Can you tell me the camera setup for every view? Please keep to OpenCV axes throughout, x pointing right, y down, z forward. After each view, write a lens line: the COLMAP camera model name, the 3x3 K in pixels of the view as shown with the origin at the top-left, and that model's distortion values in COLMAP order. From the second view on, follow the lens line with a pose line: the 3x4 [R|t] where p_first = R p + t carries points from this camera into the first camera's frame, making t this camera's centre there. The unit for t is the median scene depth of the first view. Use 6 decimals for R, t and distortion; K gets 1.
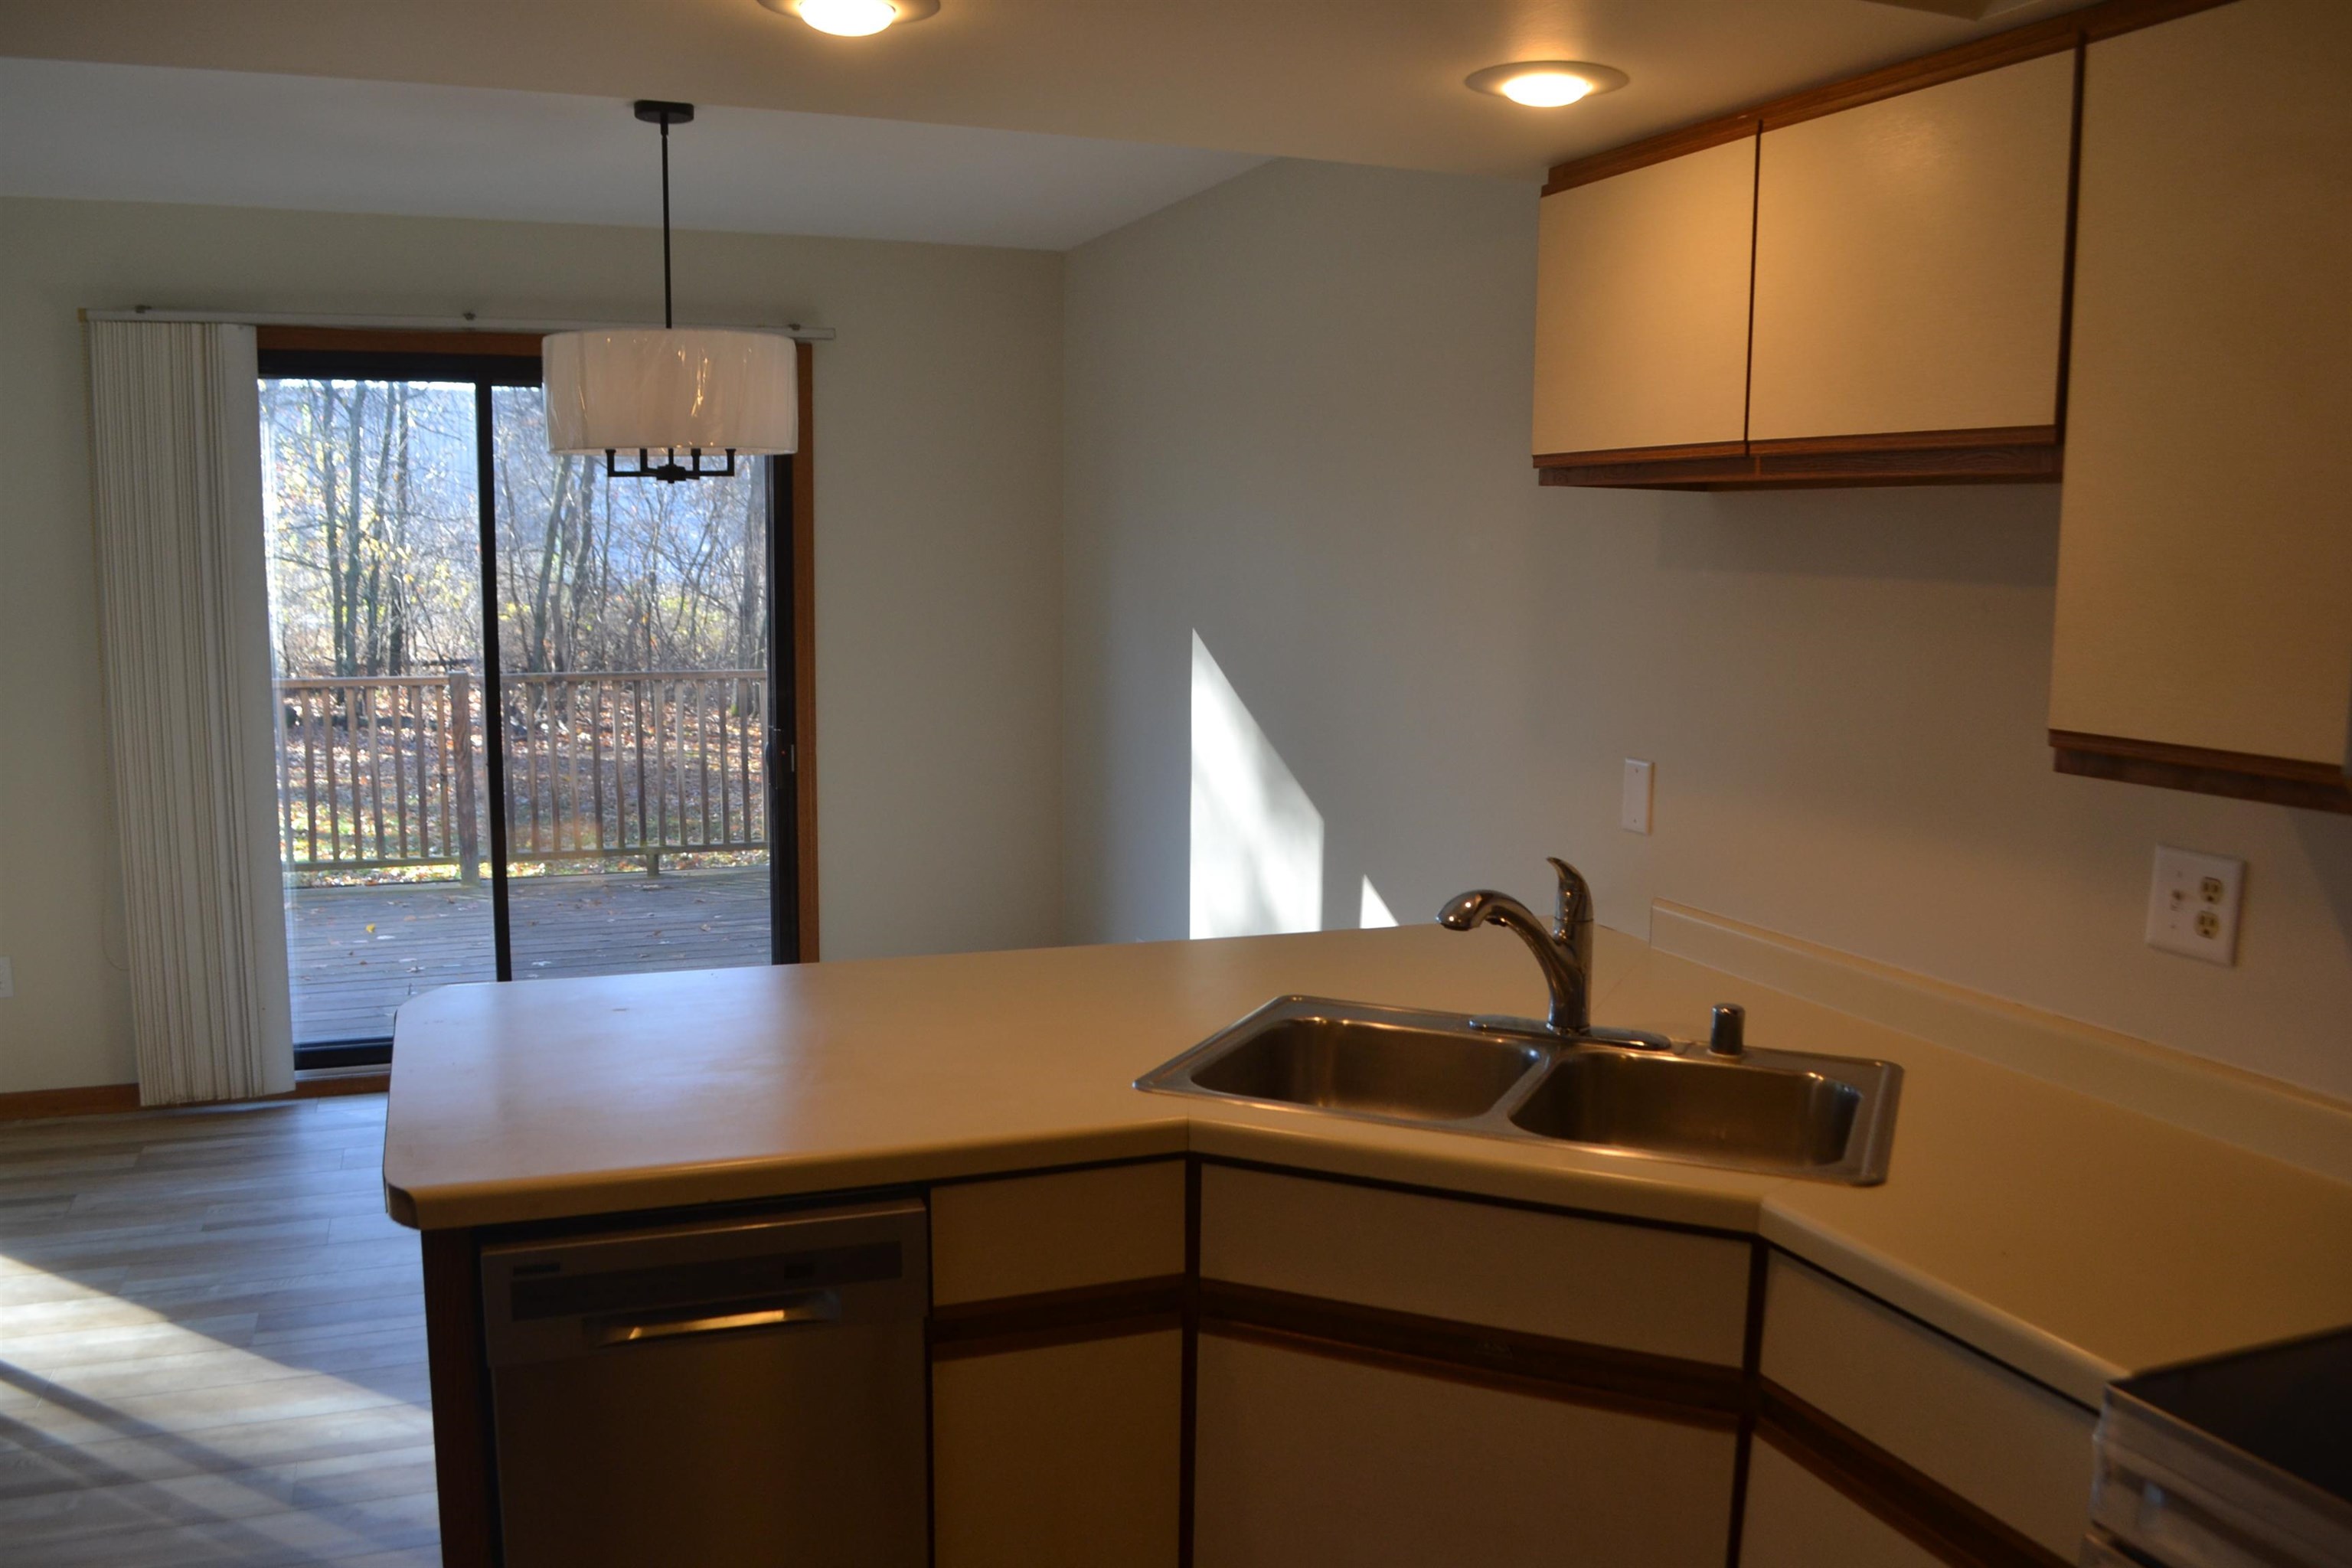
lens RADIAL K [[1878.8, 0, 1189.4], [0, 1878.8, 810.8], [0, 0, 1]] dist [-0.076685, -0.002711]
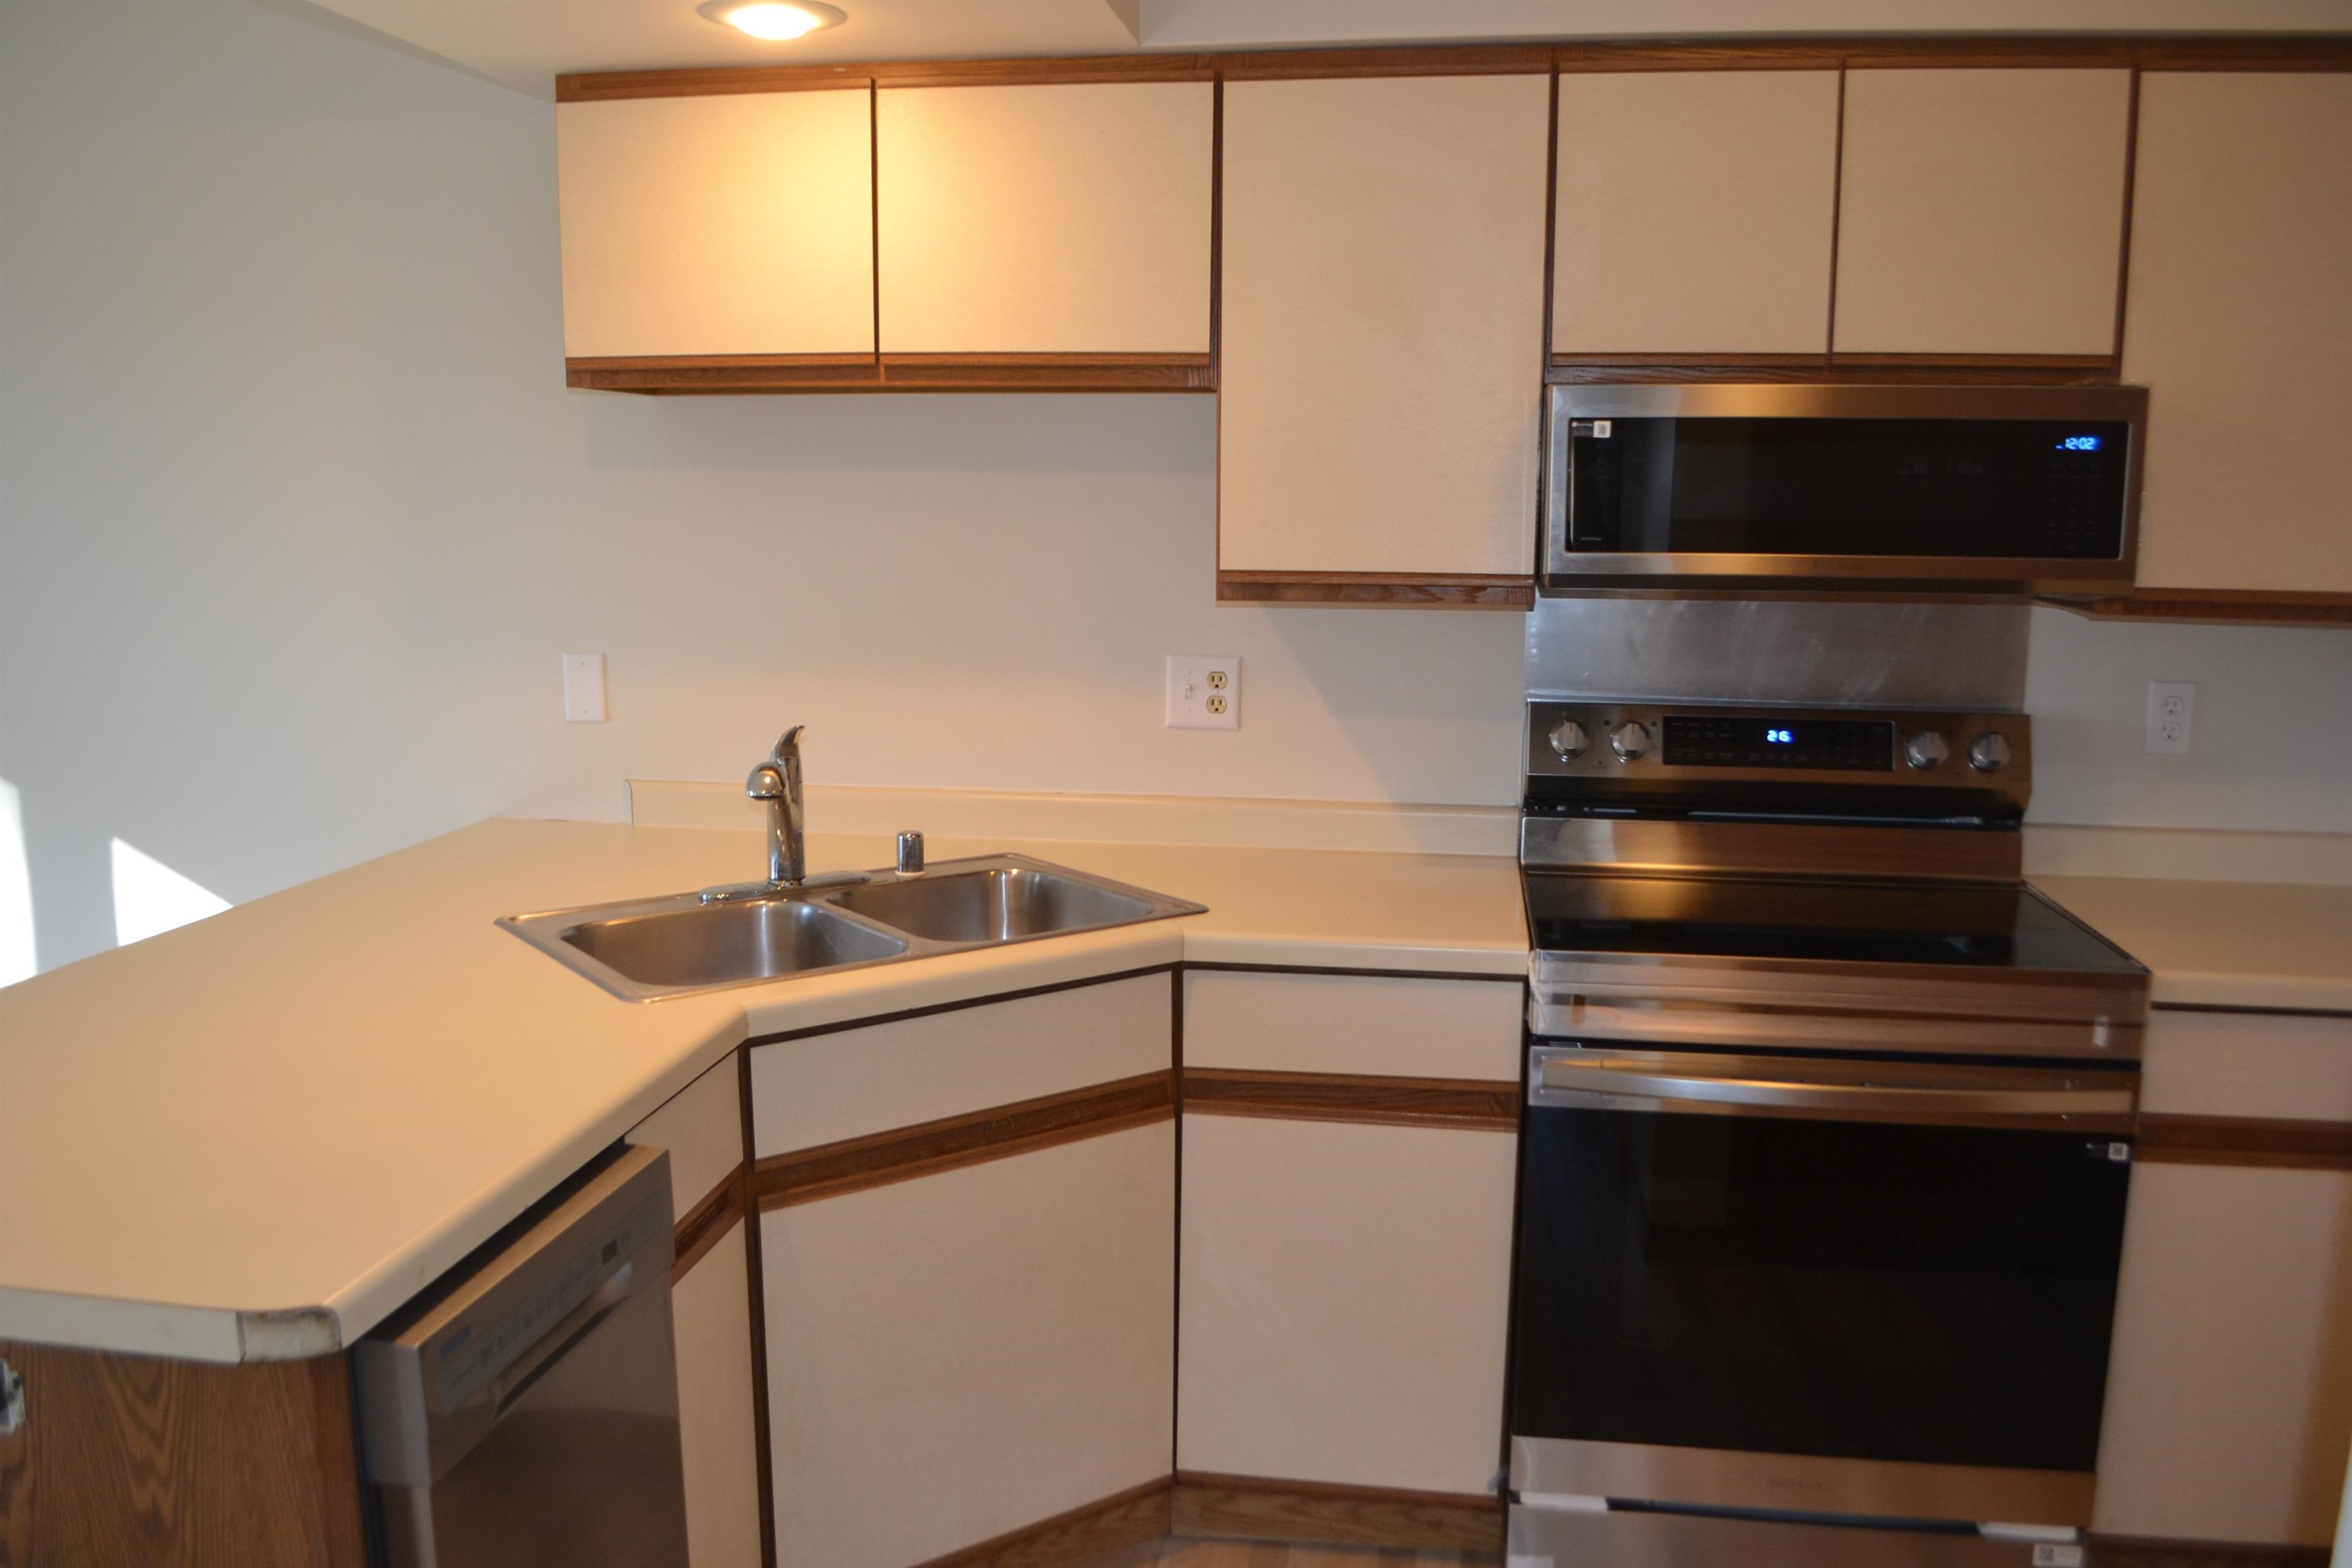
lens RADIAL K [[1878.8, 0, 1189.4], [0, 1878.8, 810.8], [0, 0, 1]] dist [-0.076685, -0.002711]
pose [[0.503739, -0.161524, 0.848620, -0.698793], [0.122654, 0.985785, 0.114824, -0.026517], [-0.855104, 0.046246, 0.516390, 0.254612]]
